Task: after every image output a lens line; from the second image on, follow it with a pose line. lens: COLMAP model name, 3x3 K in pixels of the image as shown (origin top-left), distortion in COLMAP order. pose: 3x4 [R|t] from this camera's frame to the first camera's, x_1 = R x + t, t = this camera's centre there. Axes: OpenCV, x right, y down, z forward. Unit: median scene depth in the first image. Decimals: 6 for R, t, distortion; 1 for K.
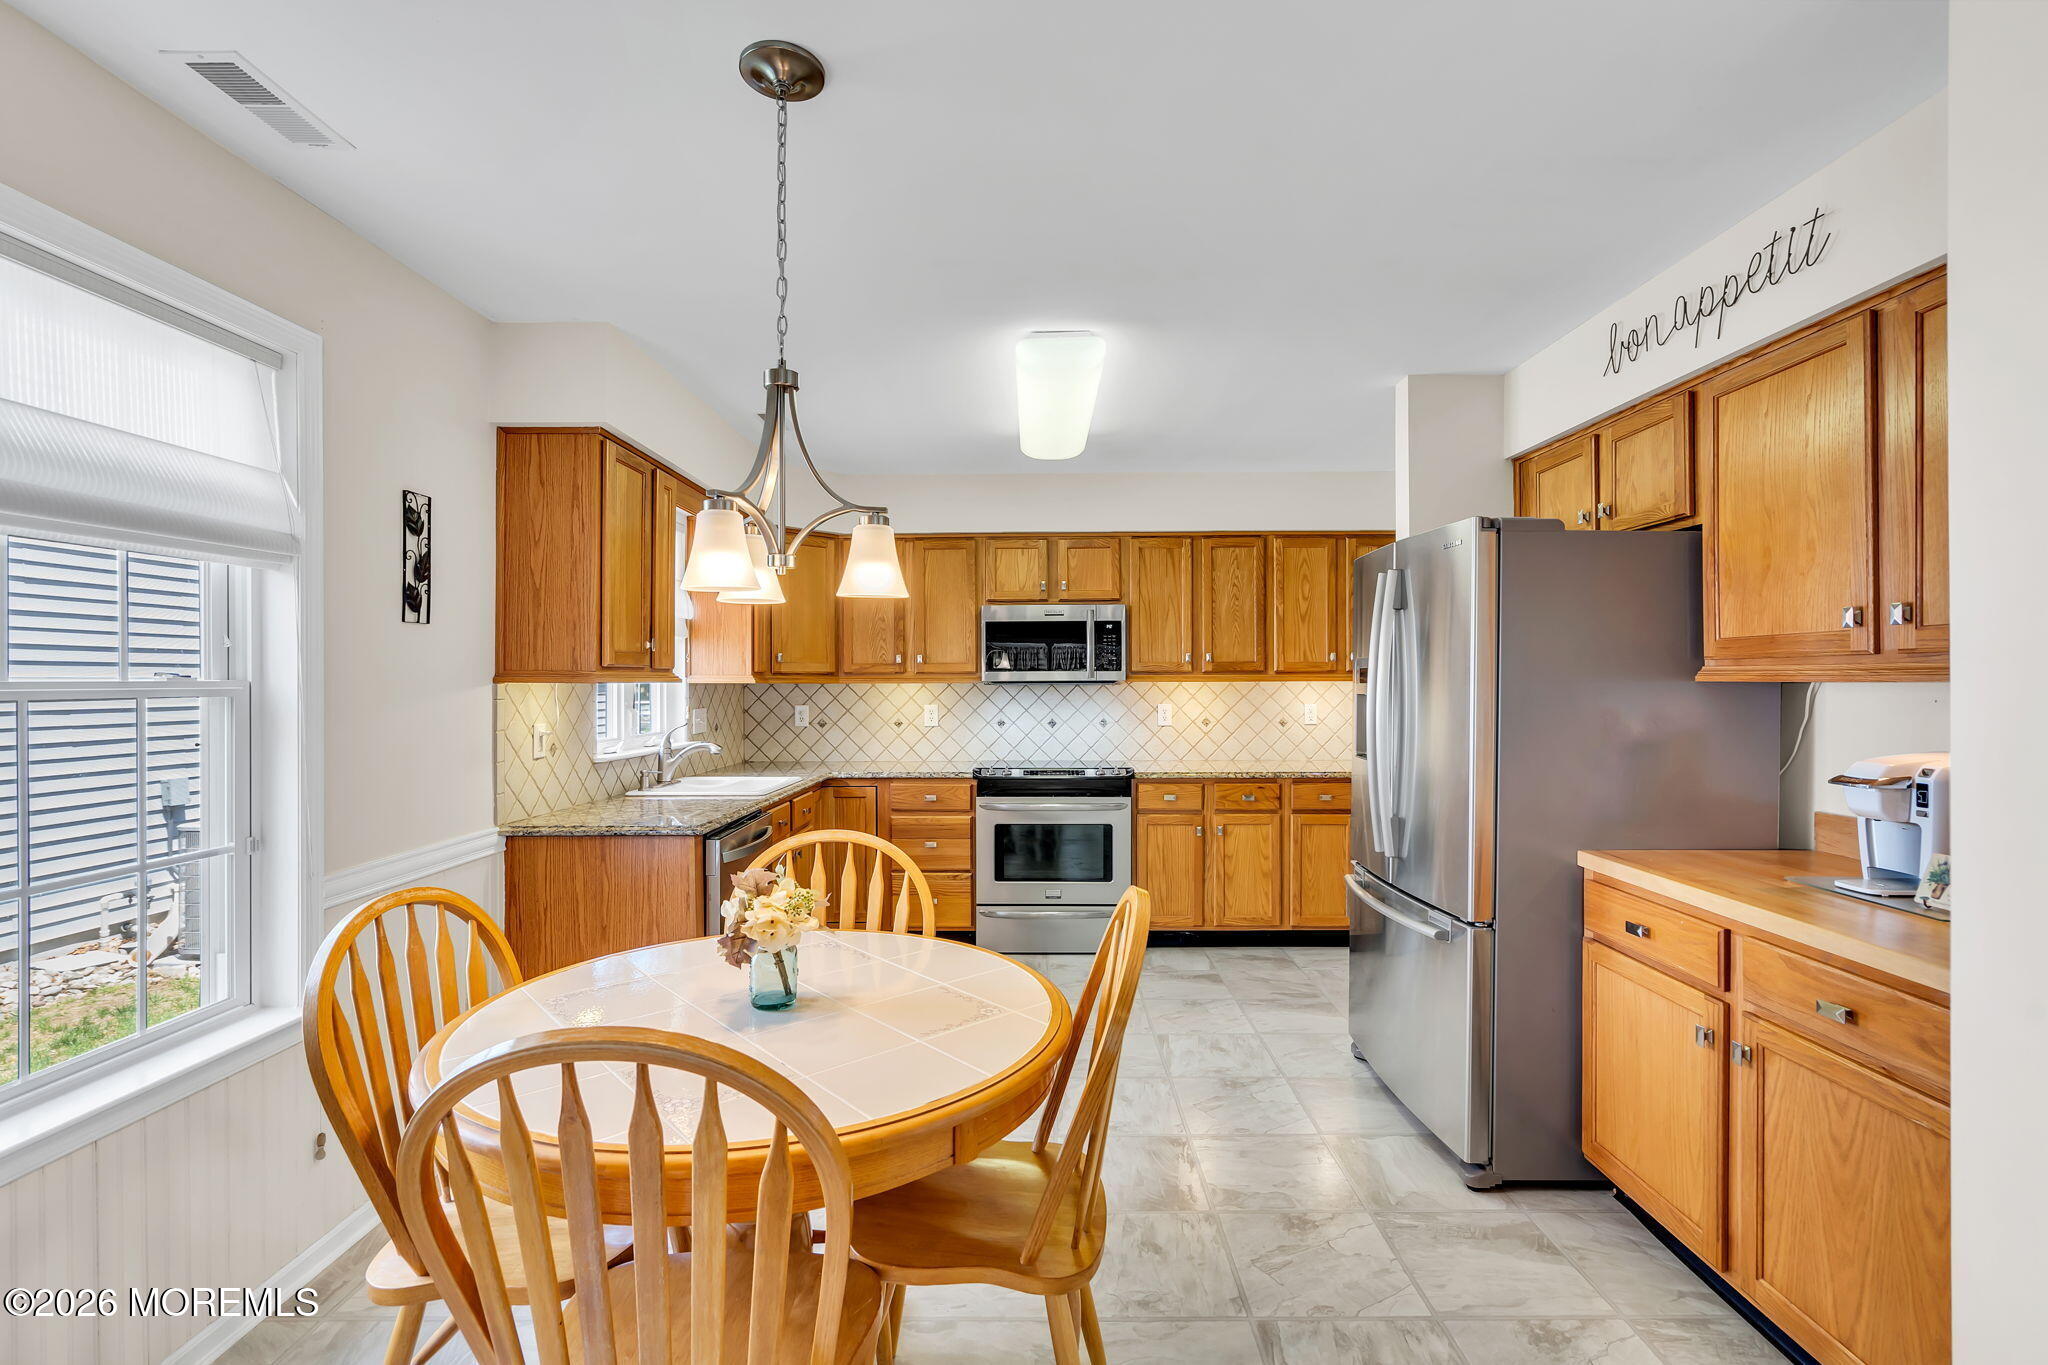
lens RADIAL K [[931.8, 0, 1028.1], [0, 931.8, 680.8], [0, 0, 1]] dist [-0.003315, 0.001735]
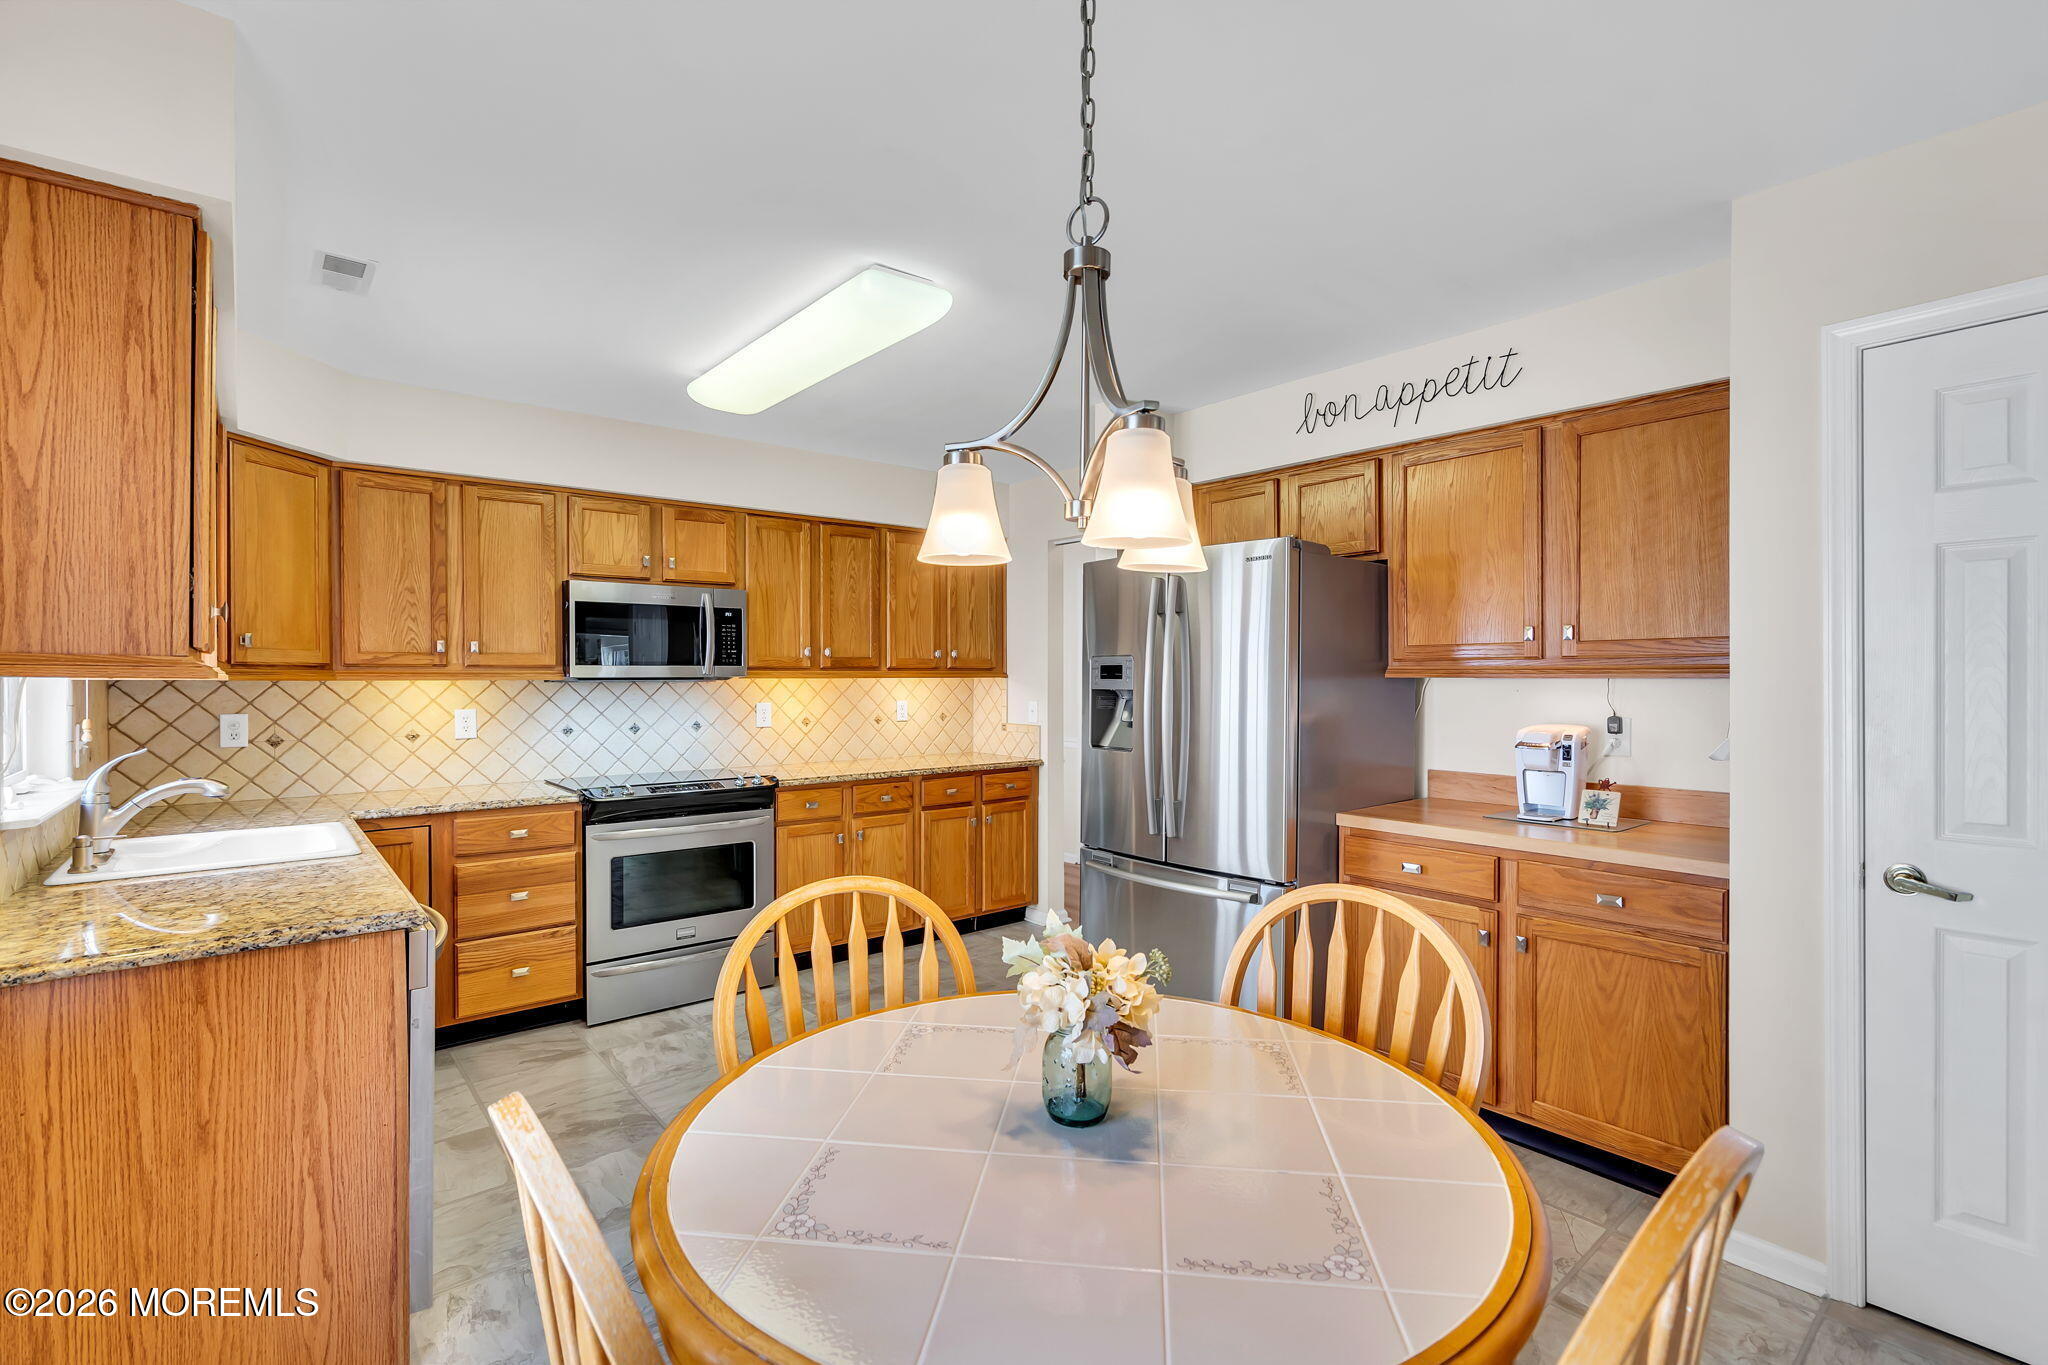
lens RADIAL K [[931.8, 0, 1030.7], [0, 931.8, 682.8], [0, 0, 1]] dist [-0.003315, 0.001735]
pose [[0.757904, -0.001928, 0.652363, -0.293226], [-0.000855, 0.999992, 0.003949, 0.001757], [-0.652365, -0.003551, 0.757896, 0.177689]]
